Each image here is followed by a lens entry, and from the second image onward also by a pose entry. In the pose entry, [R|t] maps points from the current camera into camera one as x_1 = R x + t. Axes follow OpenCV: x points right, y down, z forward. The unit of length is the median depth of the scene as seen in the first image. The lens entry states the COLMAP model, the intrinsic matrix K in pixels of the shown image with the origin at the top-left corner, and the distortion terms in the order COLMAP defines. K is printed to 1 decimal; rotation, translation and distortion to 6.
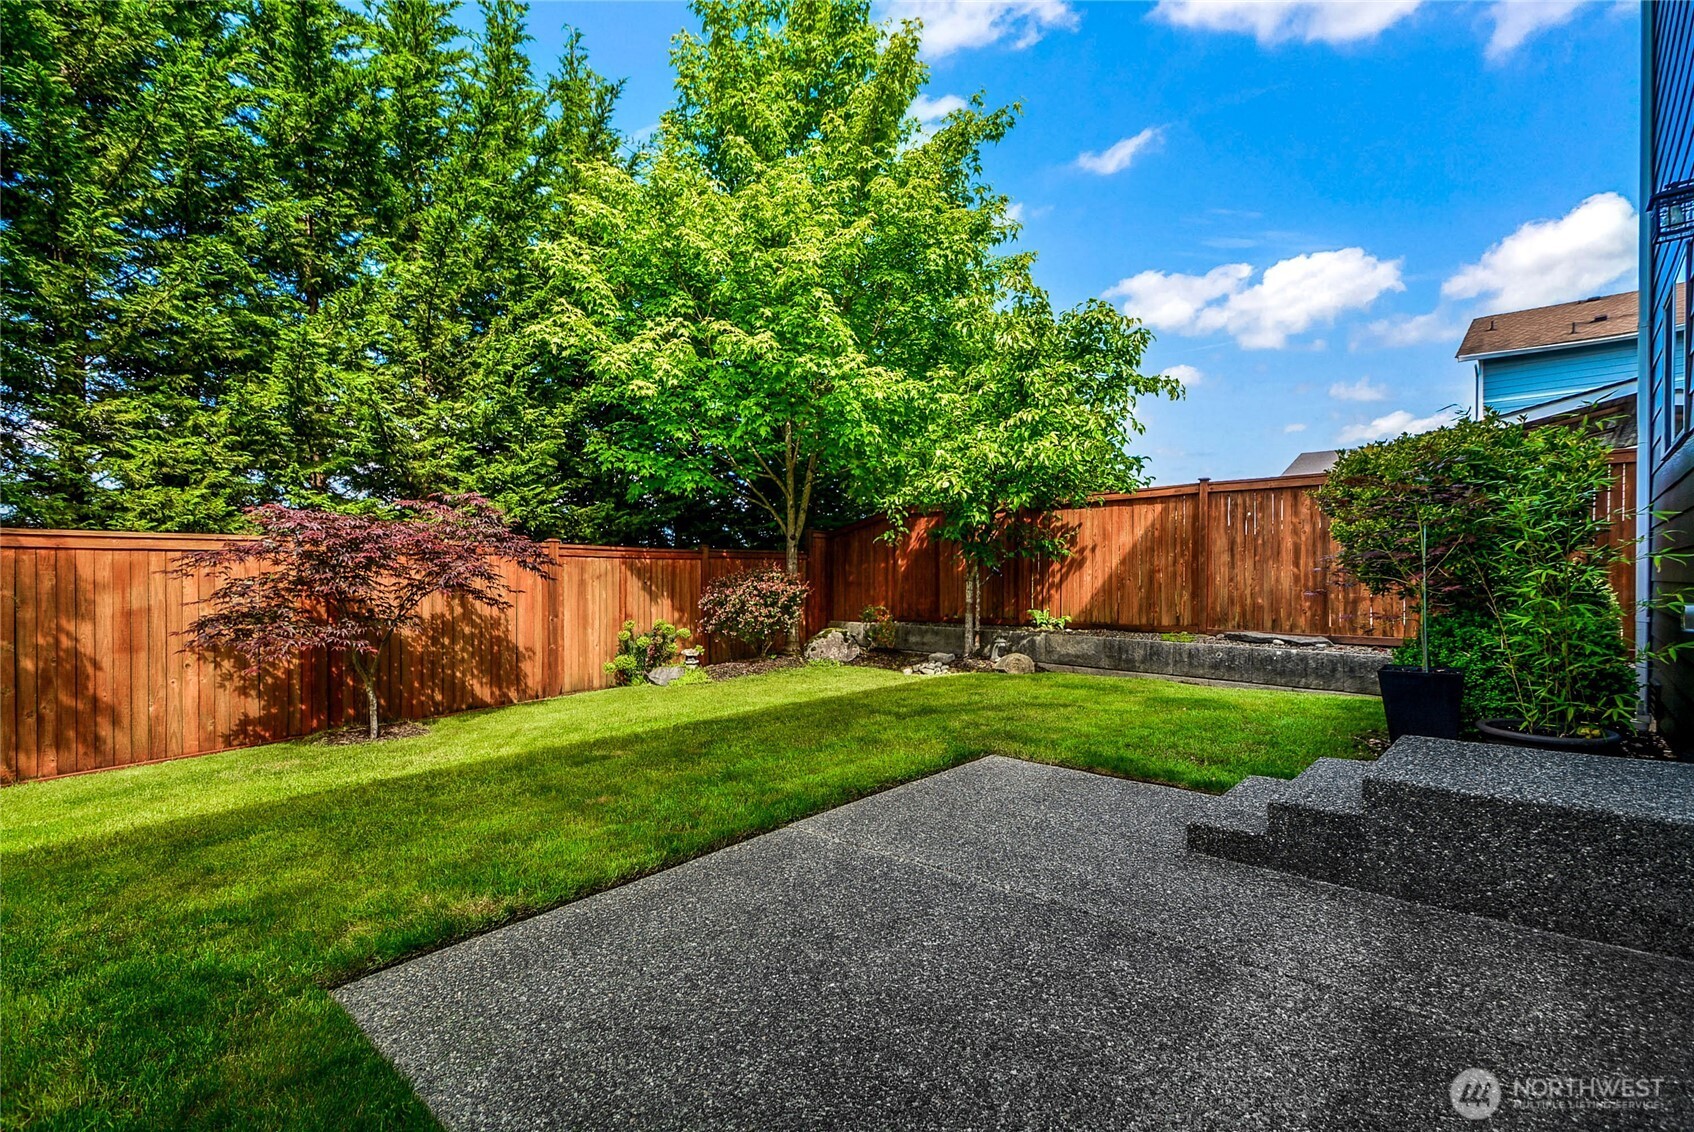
lens RADIAL K [[766.3, 0, 850.3], [0, 766.3, 571.7], [0, 0, 1]] dist [0.014346, -0.002087]
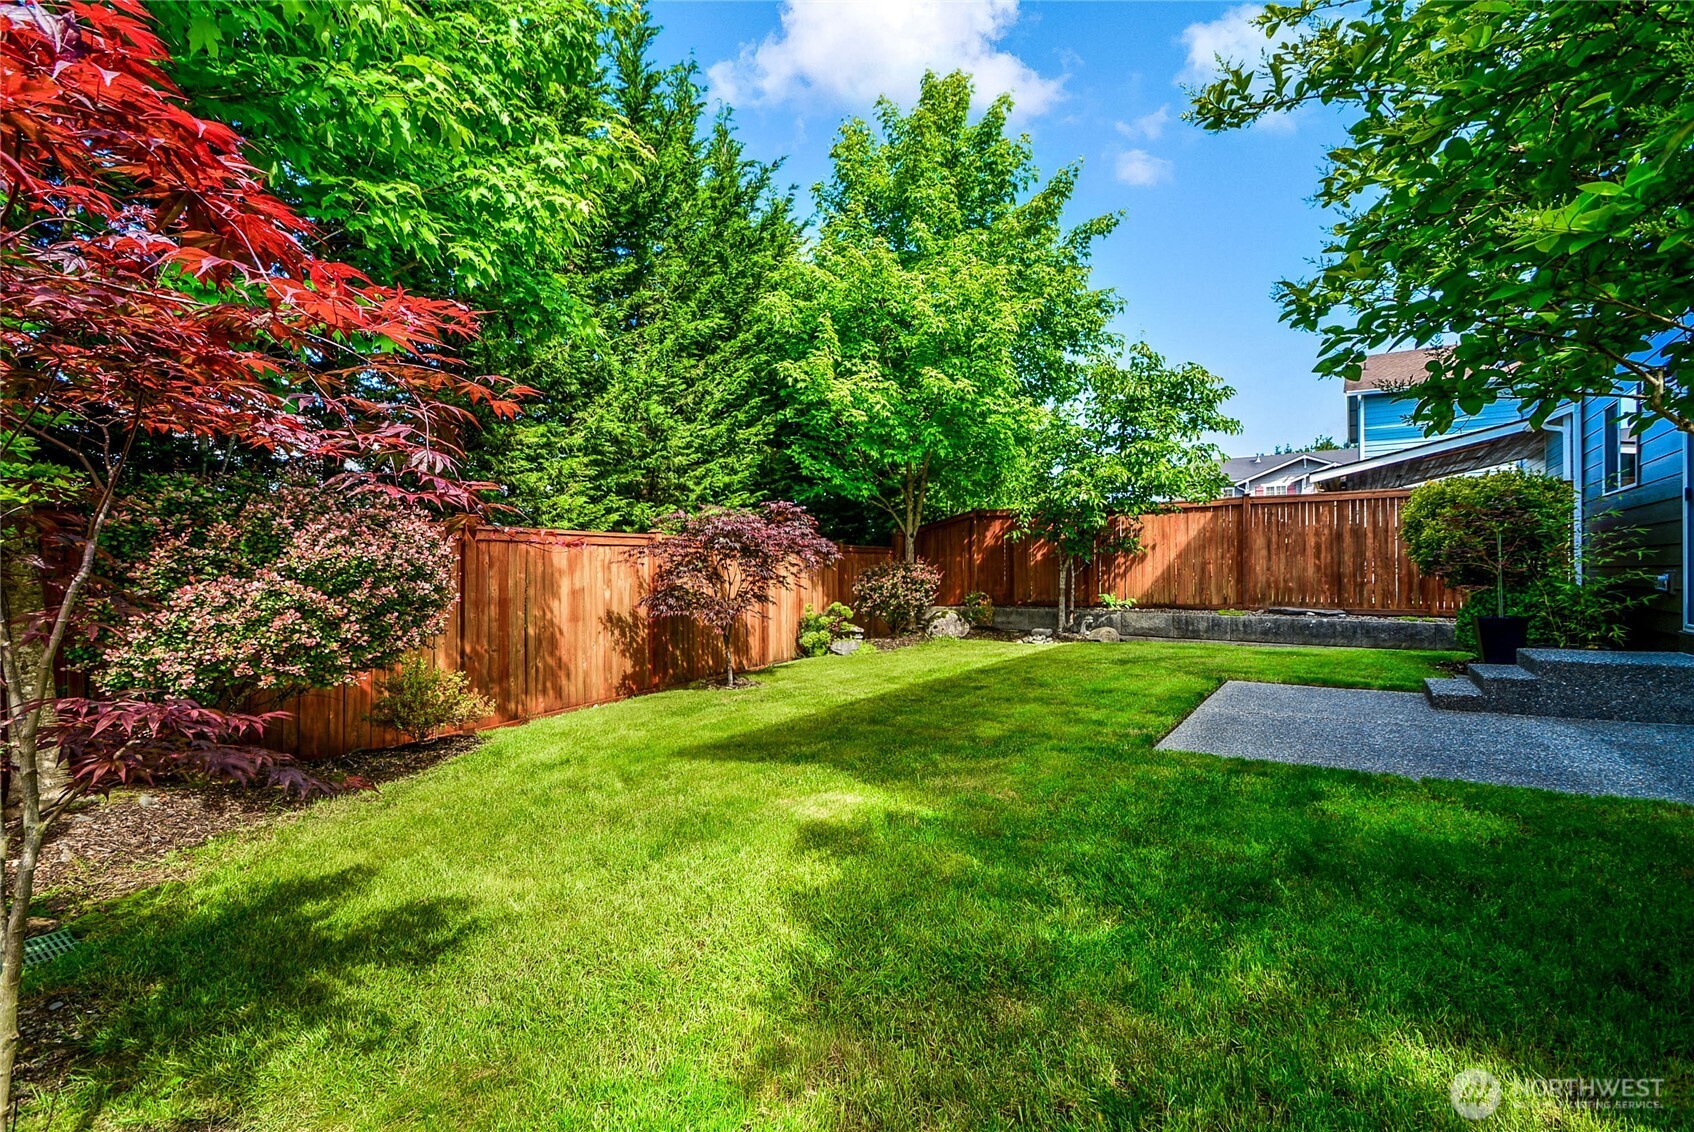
lens RADIAL K [[766.3, 0, 845.6], [0, 766.3, 560.3], [0, 0, 1]] dist [0.014346, -0.002087]
pose [[0.989727, 0.001047, 0.142964, -0.419023], [0.000397, 0.999949, -0.010068, 0.007566], [-0.142967, 0.010022, 0.989677, -0.221809]]
